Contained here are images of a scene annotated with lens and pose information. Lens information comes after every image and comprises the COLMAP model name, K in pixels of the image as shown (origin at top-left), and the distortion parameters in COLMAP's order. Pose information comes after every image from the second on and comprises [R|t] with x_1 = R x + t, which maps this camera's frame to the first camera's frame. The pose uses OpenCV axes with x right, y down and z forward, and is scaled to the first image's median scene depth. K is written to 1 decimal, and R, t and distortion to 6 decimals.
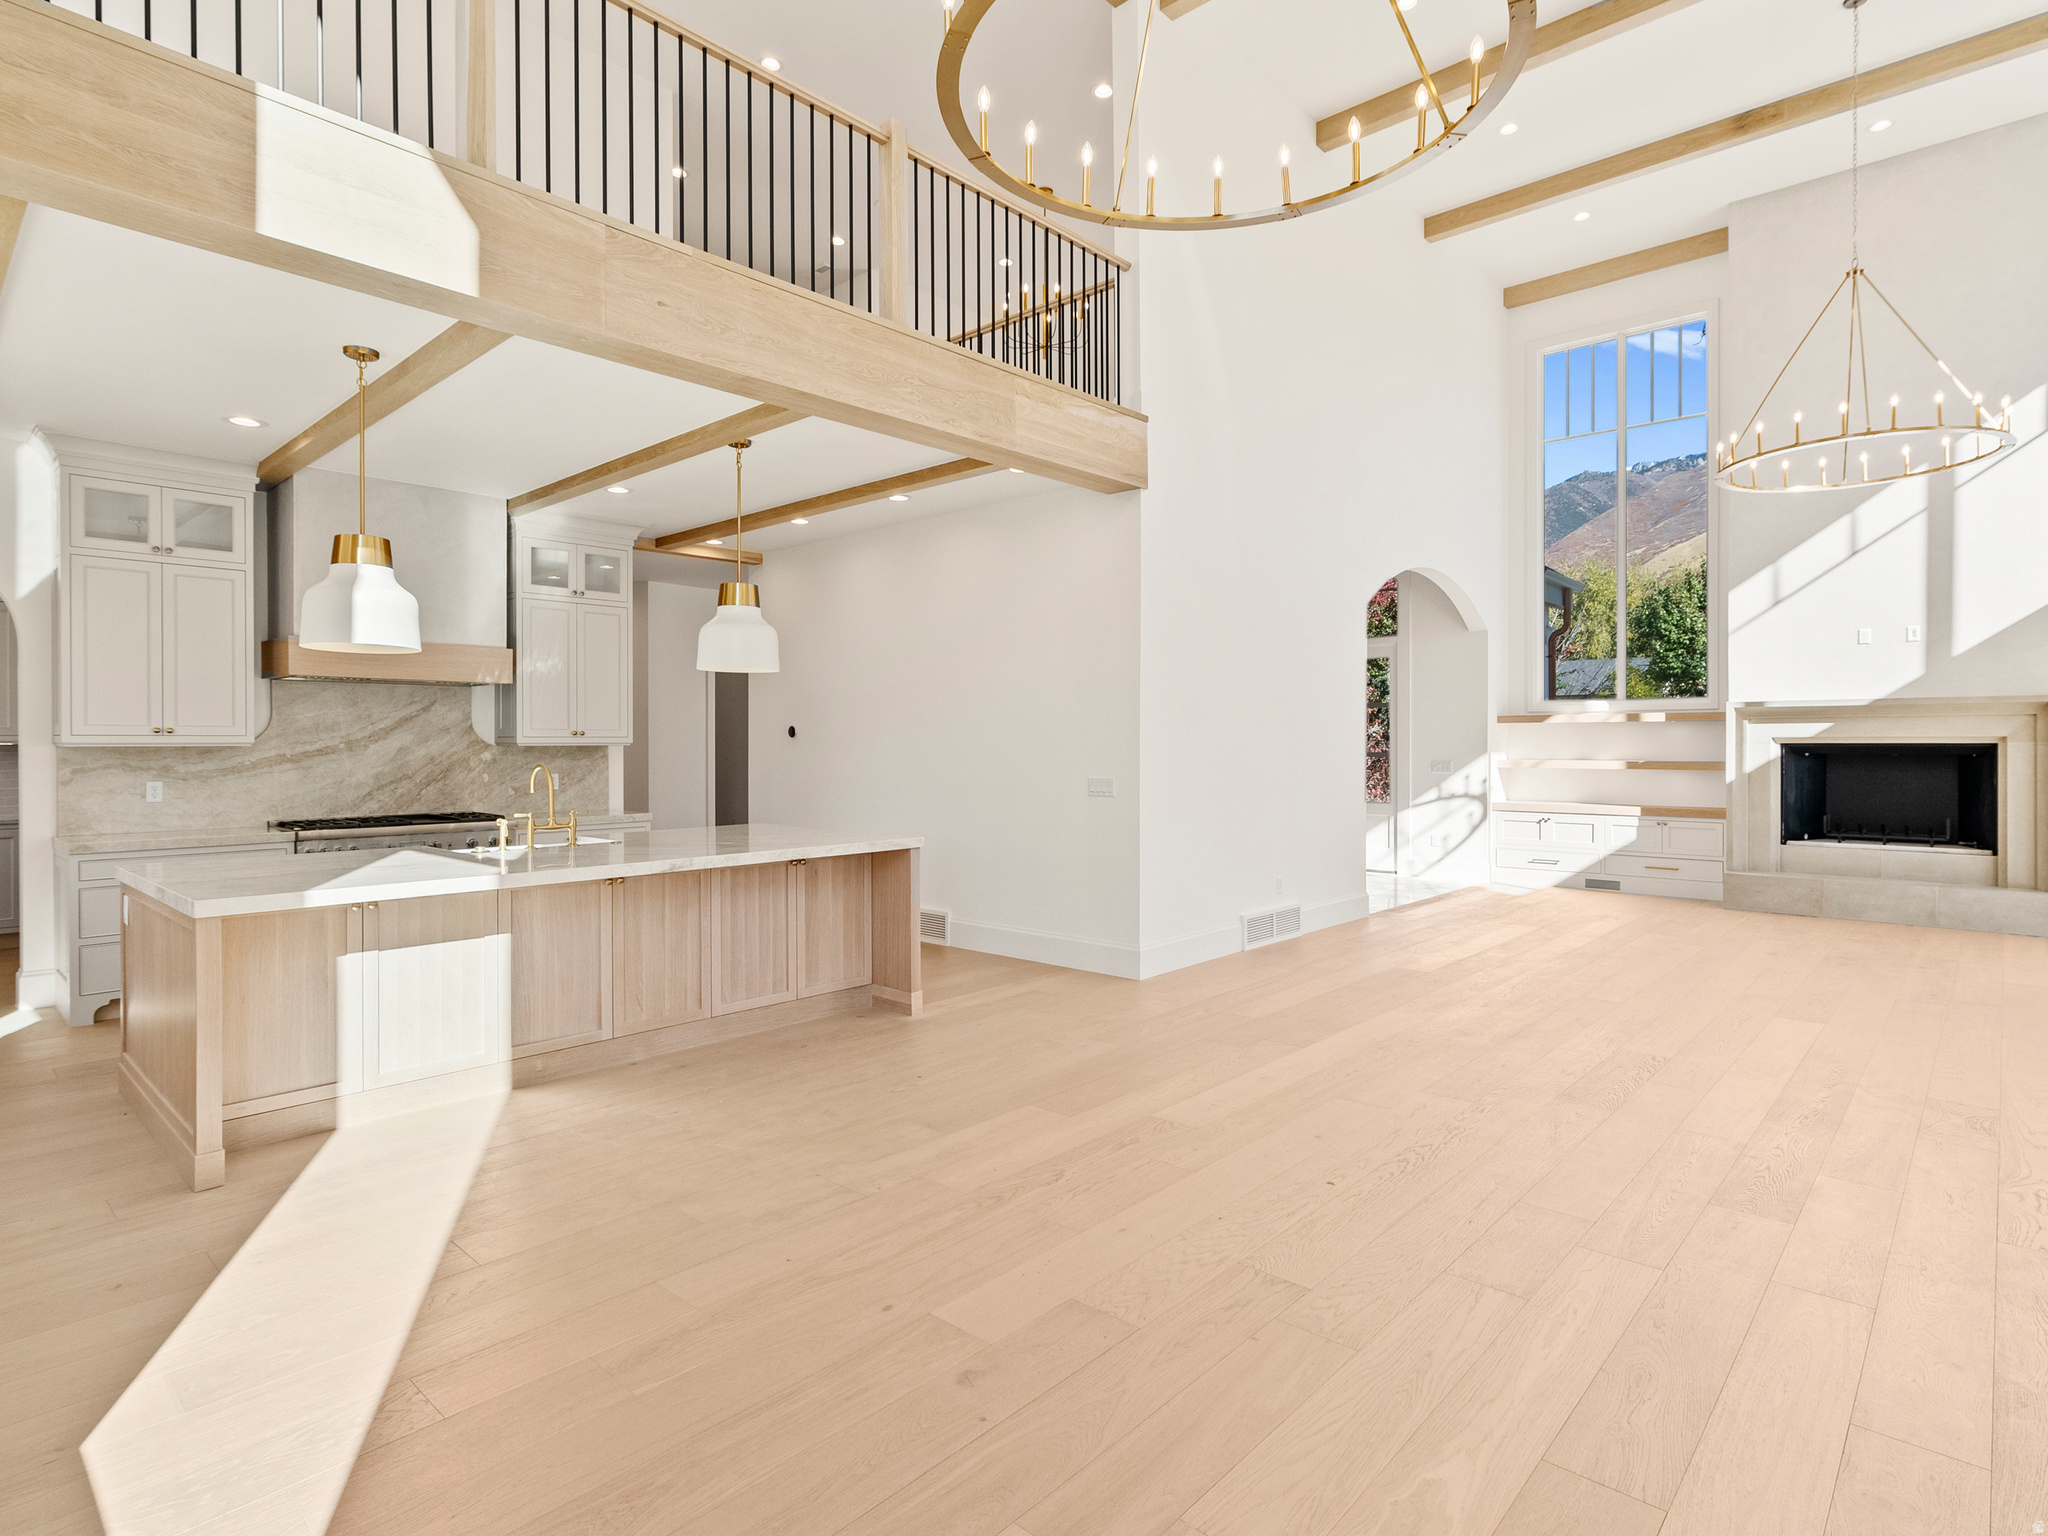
lens RADIAL K [[1079.4, 0, 1028.5], [0, 1079.4, 743.7], [0, 0, 1]] dist [-0.003608, 0.001406]
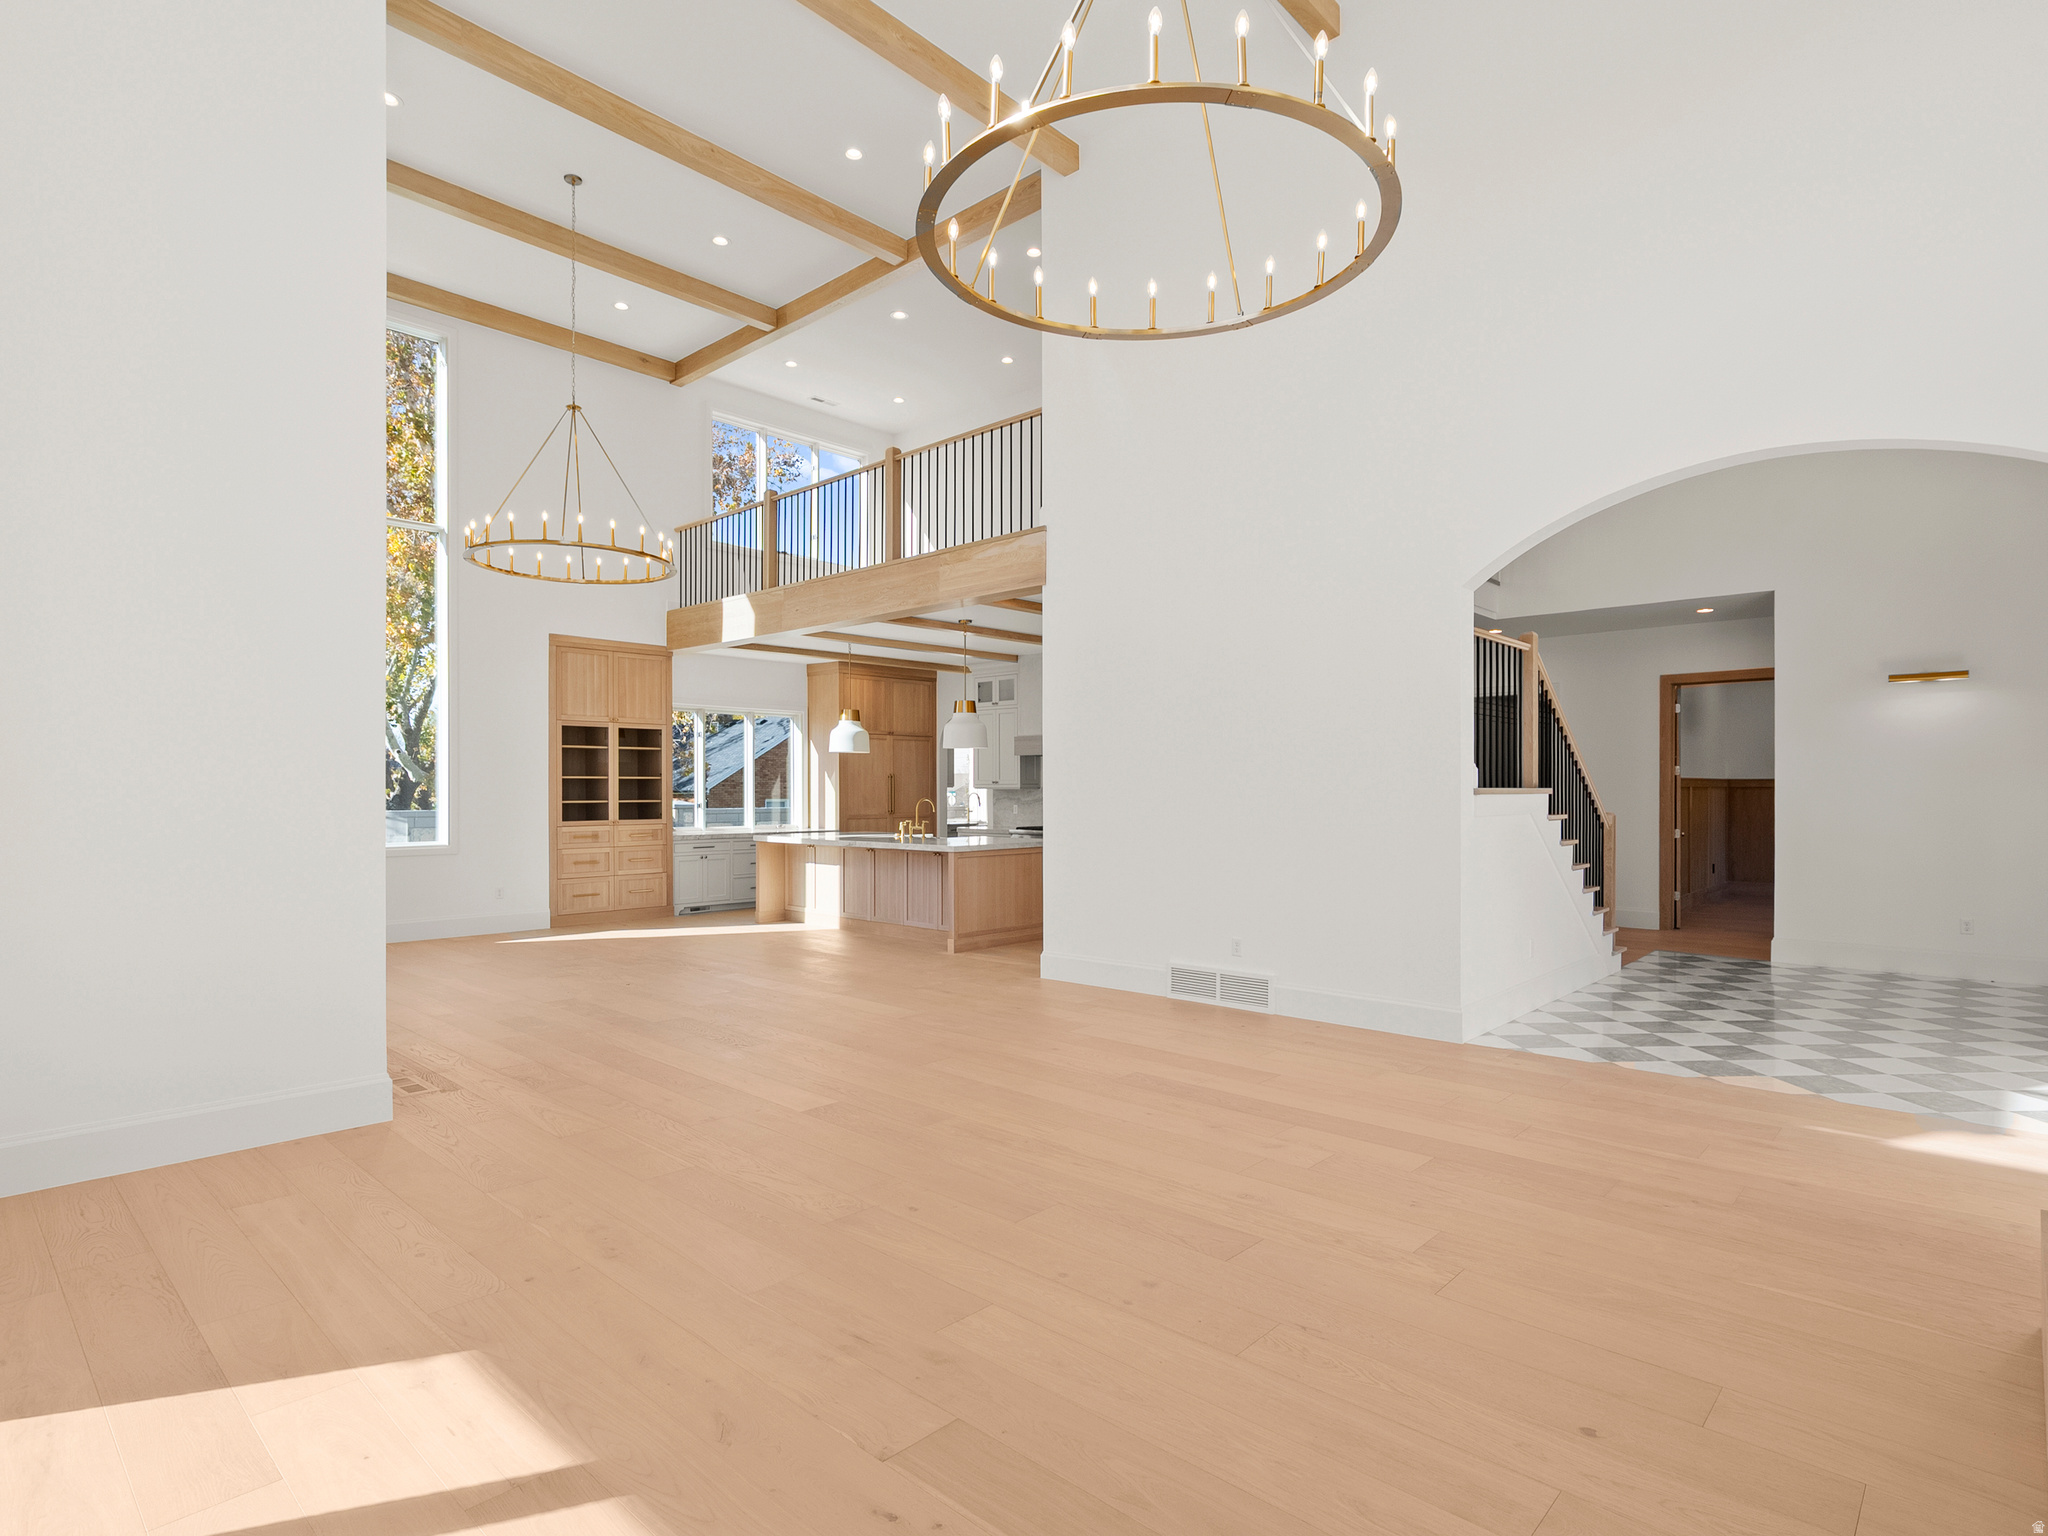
lens RADIAL K [[1066.1, 0, 1028.6], [0, 1066.1, 792.3], [0, 0, 1]] dist [0.003918, 0.000744]
pose [[-0.011398, 0.006264, -0.999915, 1.414619], [0.000393, 0.999980, 0.006260, -0.005233], [0.999935, -0.000322, -0.011400, 1.053560]]
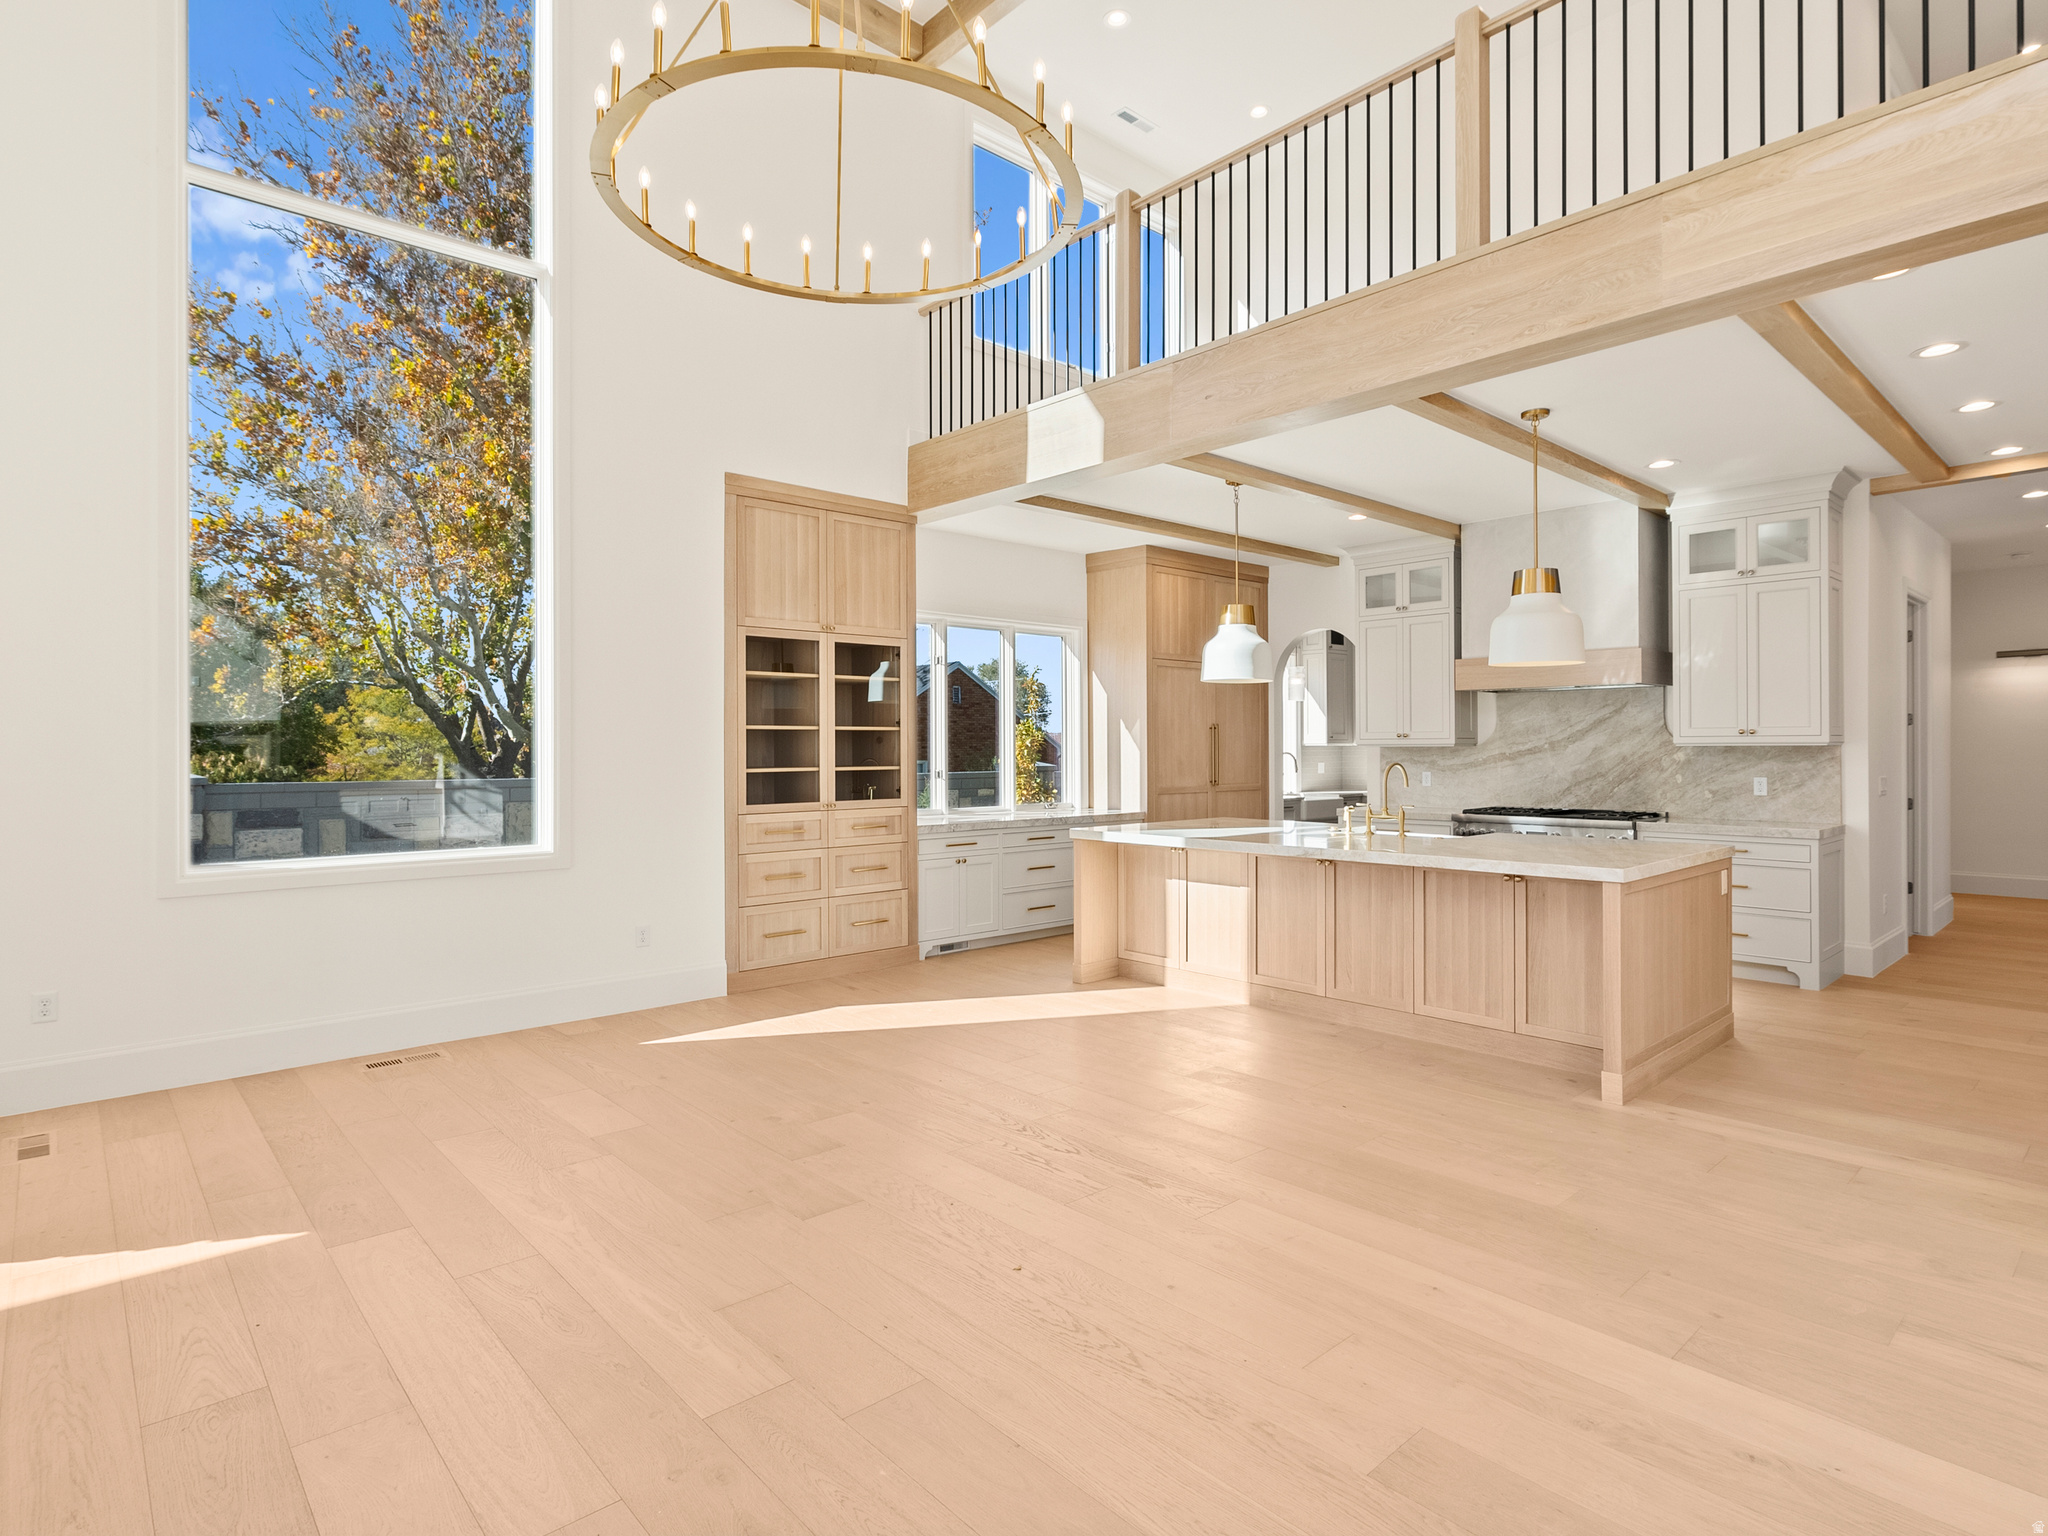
lens RADIAL K [[1079.4, 0, 1028.5], [0, 1079.4, 743.7], [0, 0, 1]] dist [-0.003608, 0.001406]
pose [[-0.093003, -0.001346, -0.995665, 0.634345], [0.004176, 0.999990, -0.001741, -0.000937], [0.995657, -0.004320, -0.092997, 0.615692]]
